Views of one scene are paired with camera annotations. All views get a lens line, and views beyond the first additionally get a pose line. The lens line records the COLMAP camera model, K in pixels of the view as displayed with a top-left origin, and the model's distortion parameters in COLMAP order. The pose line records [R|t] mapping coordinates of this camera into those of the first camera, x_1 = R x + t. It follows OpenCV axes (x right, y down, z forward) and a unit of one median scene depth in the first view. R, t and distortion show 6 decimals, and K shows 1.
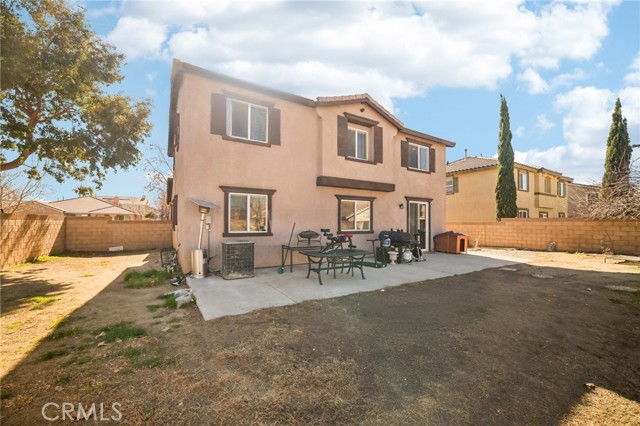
lens RADIAL K [[244.4, 0, 319.8], [0, 244.4, 218.9], [0, 0, 1]] dist [-0.000205, 0.000111]
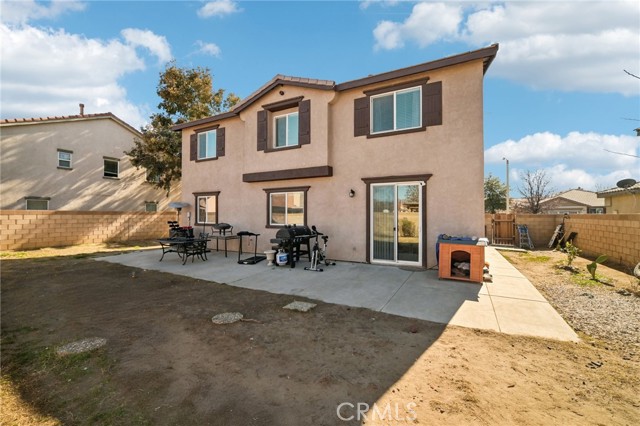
lens RADIAL K [[248.3, 0, 322.0], [0, 248.3, 208.3], [0, 0, 1]] dist [-0.000043, 0.000795]
pose [[0.533459, -0.024529, -0.845470, 0.984256], [0.009846, 0.999692, -0.022791, 0.006317], [0.845769, 0.003834, 0.533536, 0.608094]]
